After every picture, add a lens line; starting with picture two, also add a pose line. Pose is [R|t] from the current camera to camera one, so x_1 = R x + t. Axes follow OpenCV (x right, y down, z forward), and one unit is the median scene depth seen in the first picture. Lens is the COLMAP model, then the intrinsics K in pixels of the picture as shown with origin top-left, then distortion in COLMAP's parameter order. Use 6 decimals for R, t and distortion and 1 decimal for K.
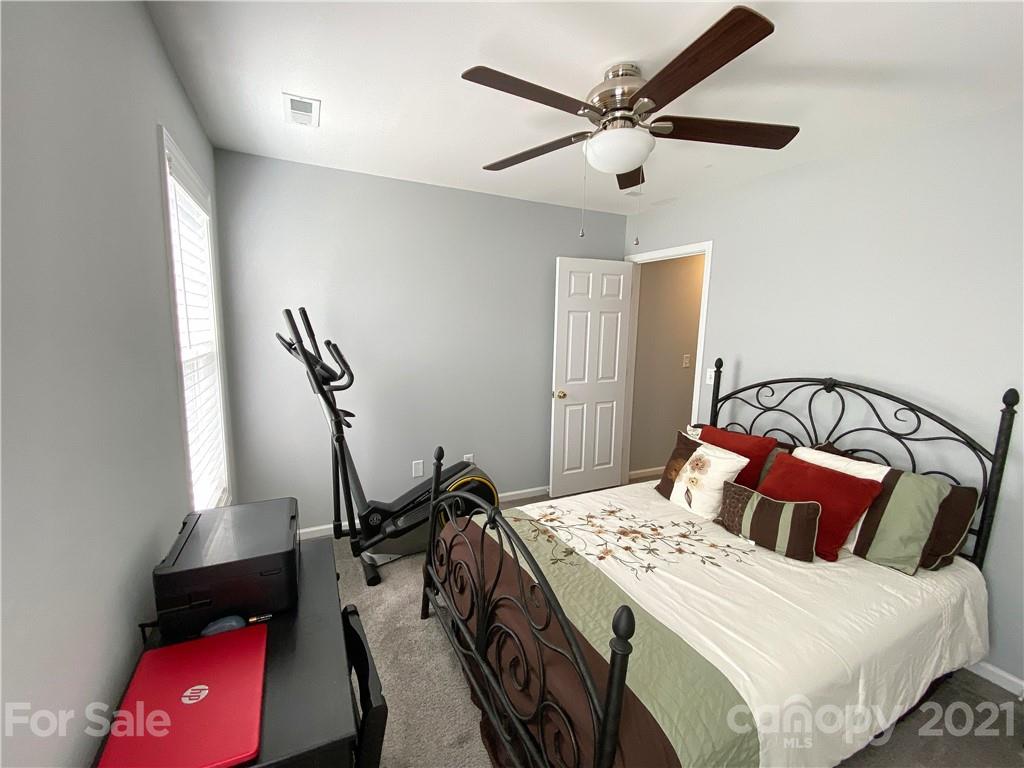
lens RADIAL K [[415.3, 0, 512.0], [0, 415.3, 384.0], [0, 0, 1]] dist [0.031396, -0.027826]
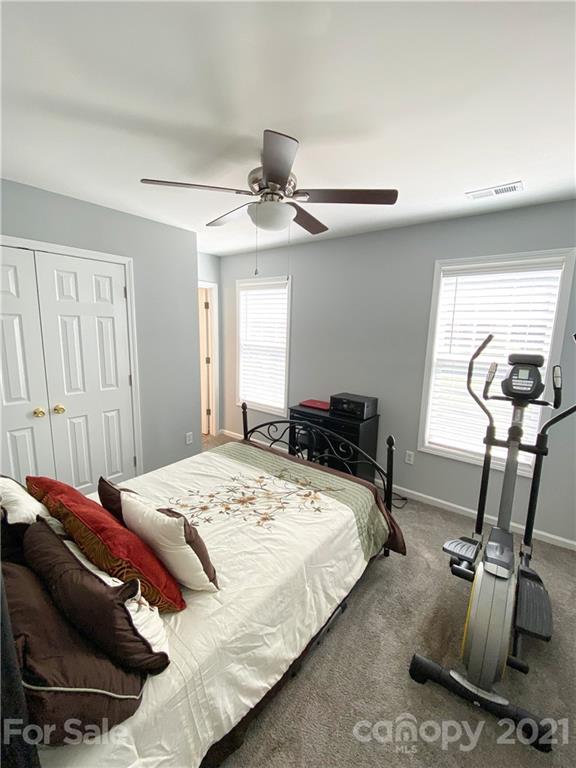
lens RADIAL K [[311.5, 0, 290.6], [0, 311.5, 380.8], [0, 0, 1]] dist [0.031396, -0.027826]
pose [[-0.891864, 0.023019, -0.451717, 0.610934], [-0.122237, 0.949274, 0.289717, -0.295751], [0.435473, 0.313605, -0.843810, 1.822823]]
